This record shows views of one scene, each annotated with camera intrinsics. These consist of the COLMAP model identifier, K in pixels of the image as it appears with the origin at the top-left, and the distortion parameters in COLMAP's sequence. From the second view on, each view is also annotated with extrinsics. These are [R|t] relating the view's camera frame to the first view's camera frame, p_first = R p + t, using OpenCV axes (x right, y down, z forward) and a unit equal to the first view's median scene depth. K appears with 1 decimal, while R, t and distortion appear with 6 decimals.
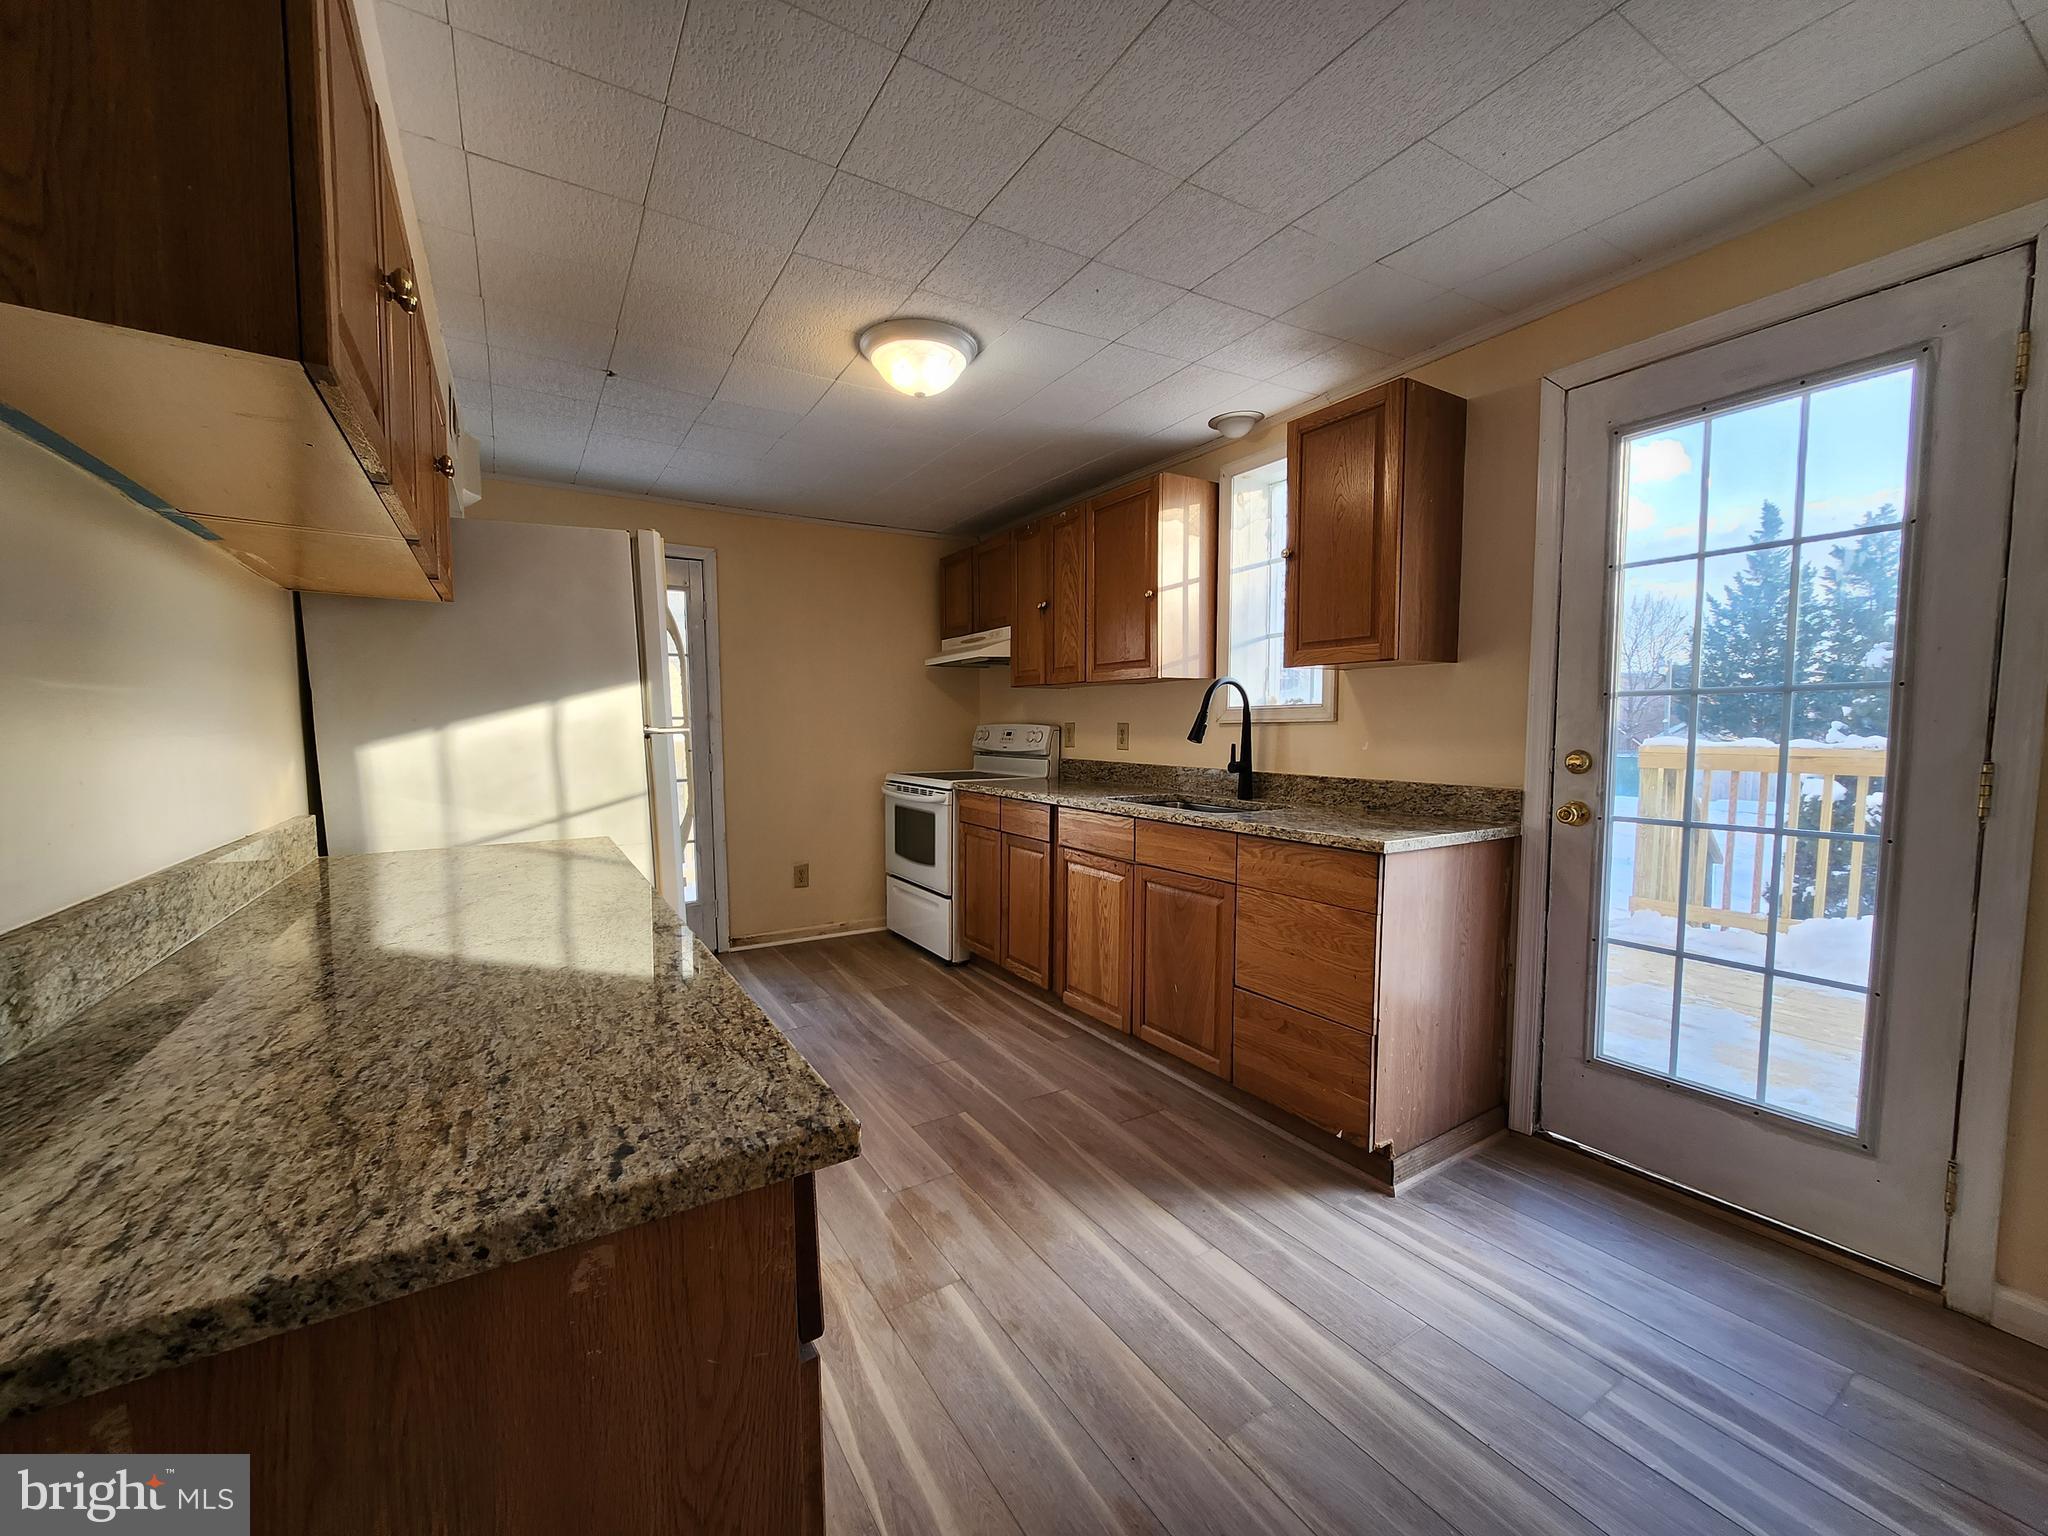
lens RADIAL K [[810.3, 0, 993.4], [0, 810.3, 784.4], [0, 0, 1]] dist [-0.000281, 0.000132]
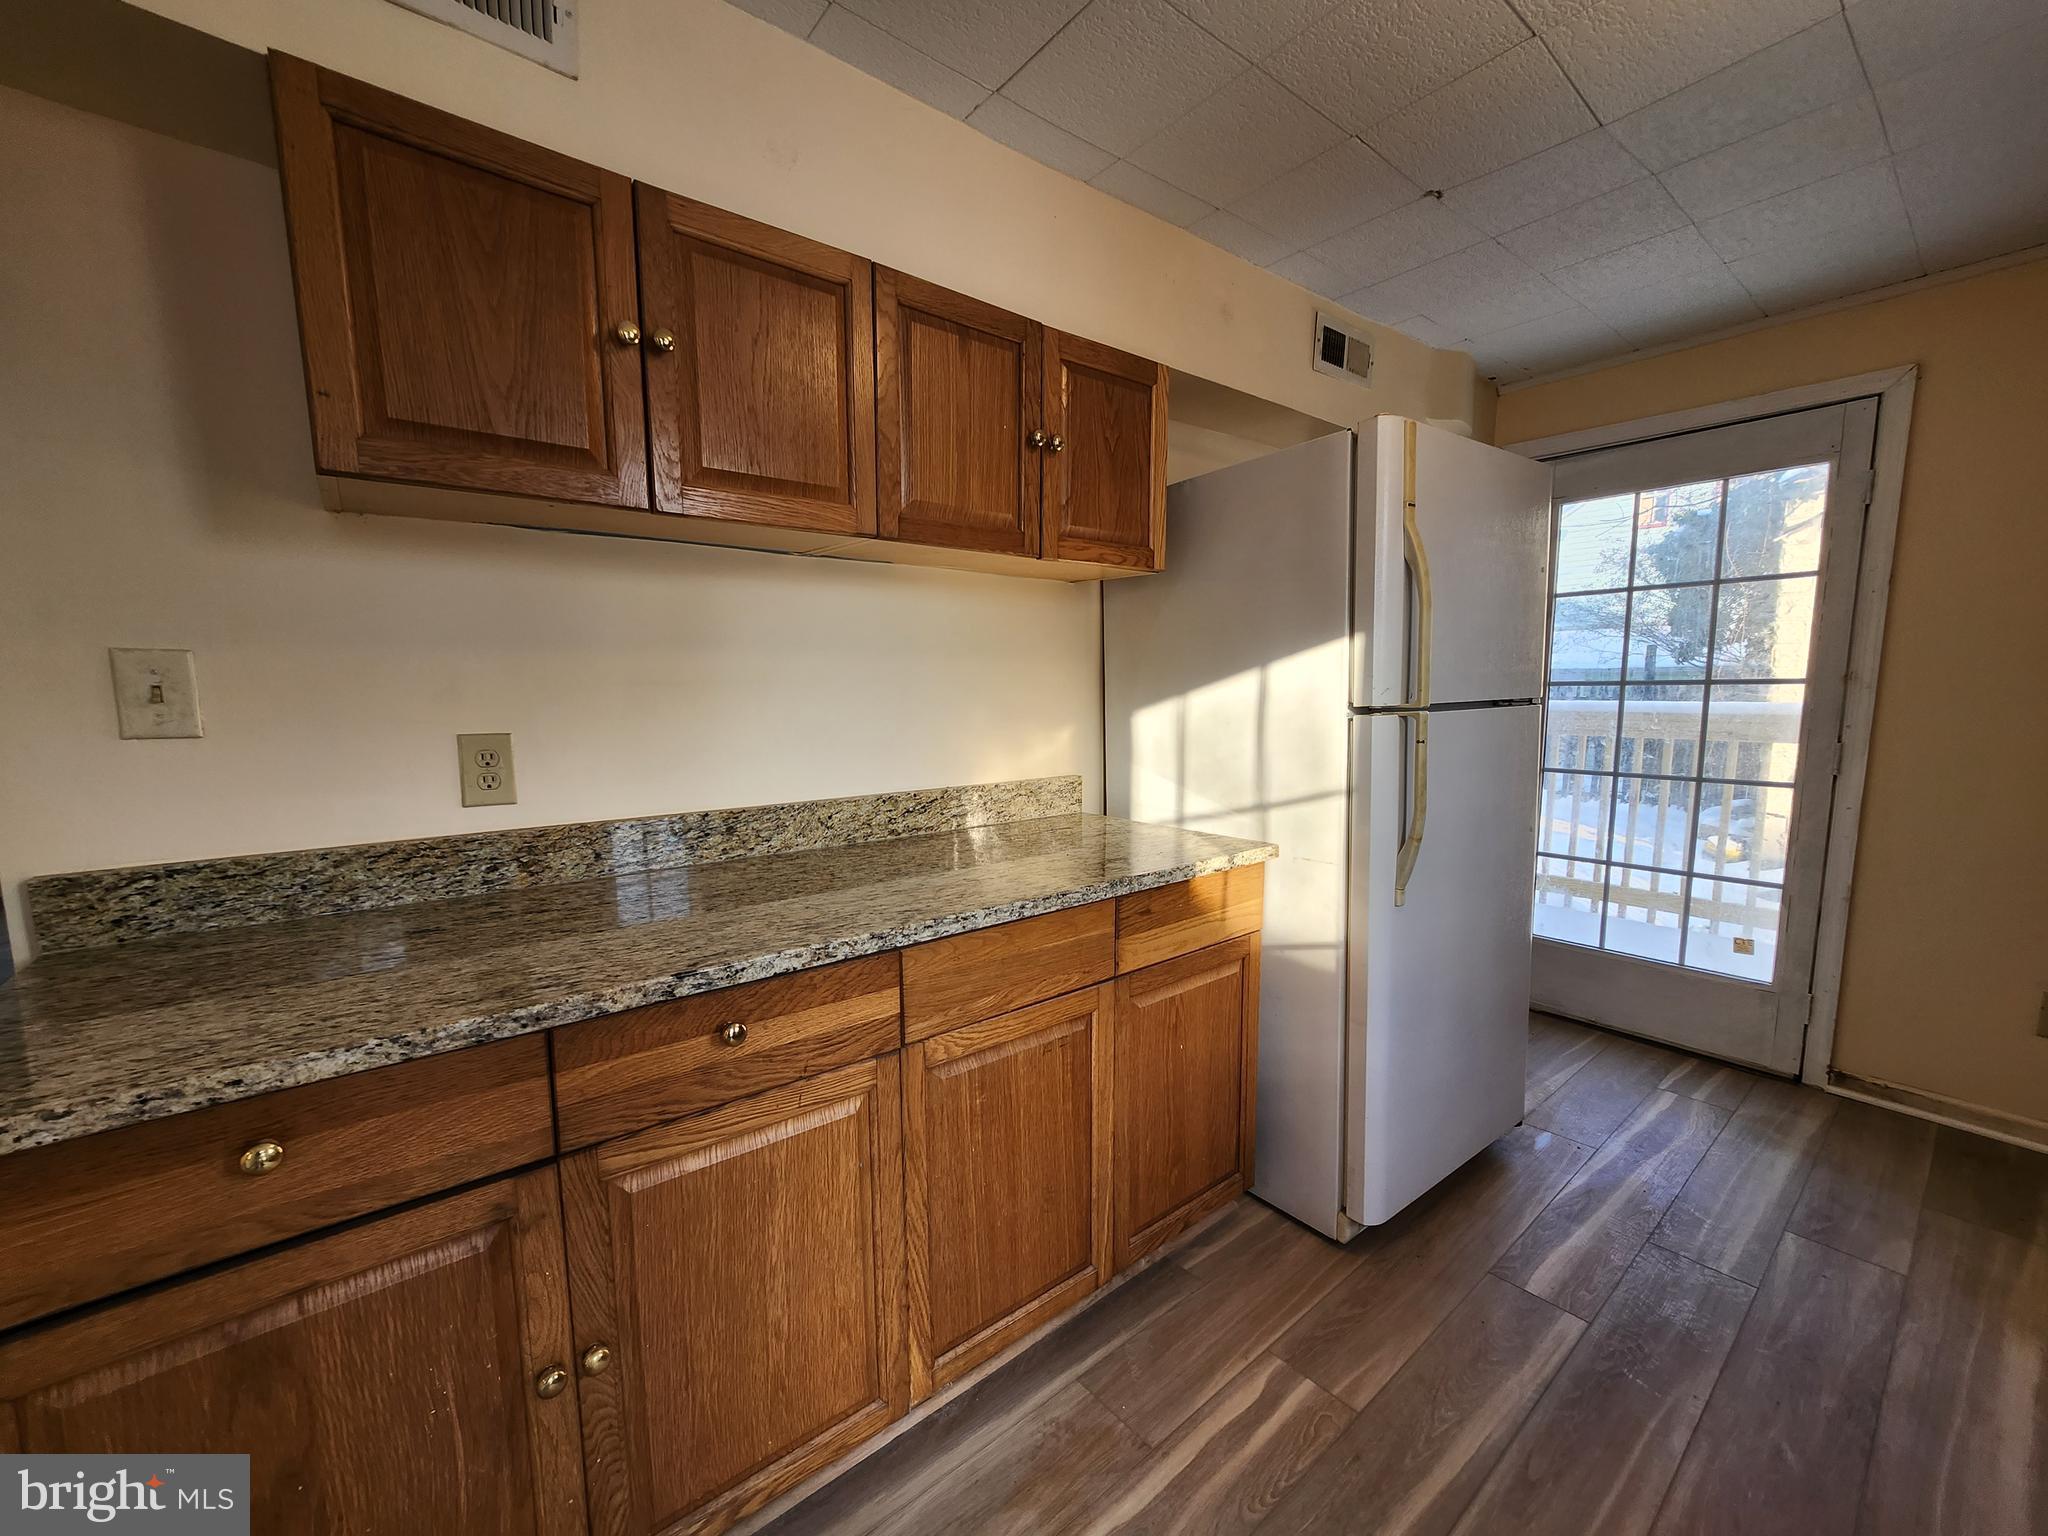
lens RADIAL K [[806.3, 0, 993.3], [0, 806.3, 784.2], [0, 0, 1]] dist [0.001103, 0.000520]
pose [[0.134723, 0.124912, -0.982978, 0.242692], [-0.068619, 0.990817, 0.116504, -0.063130], [0.988504, 0.051755, 0.142058, 0.615736]]
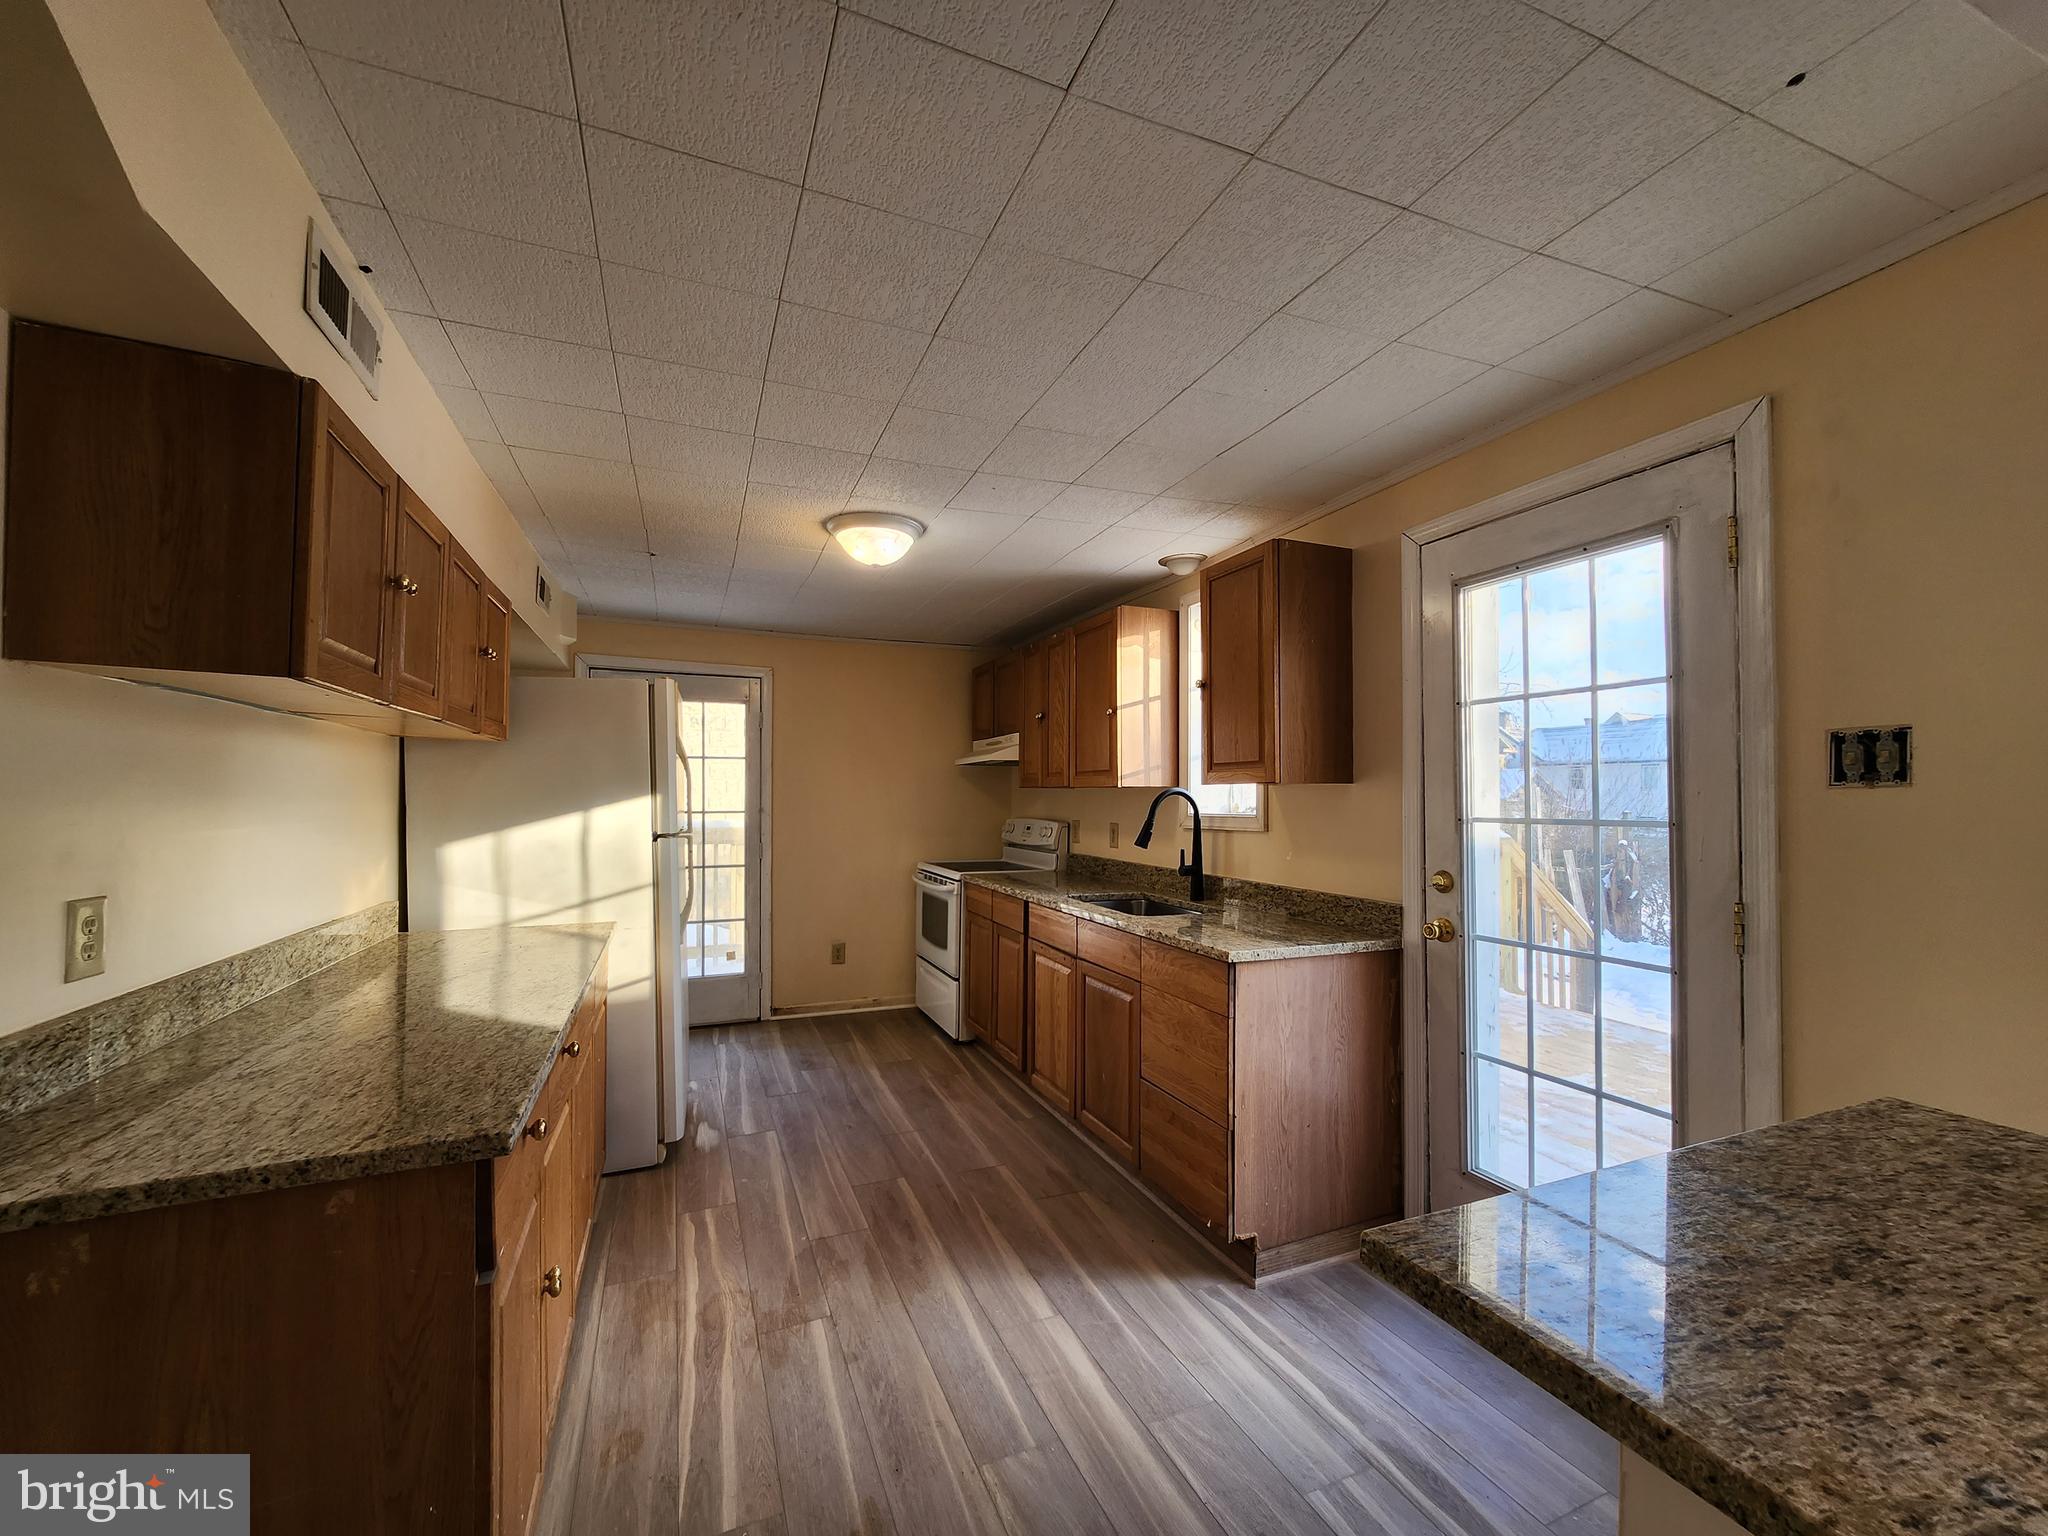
lens RADIAL K [[806.3, 0, 993.3], [0, 806.3, 784.2], [0, 0, 1]] dist [0.001103, 0.000520]
pose [[0.987272, 0.005967, -0.158927, 0.288514], [-0.020525, 0.995719, -0.090120, -0.045182], [0.157709, 0.092235, 0.983169, -0.145283]]
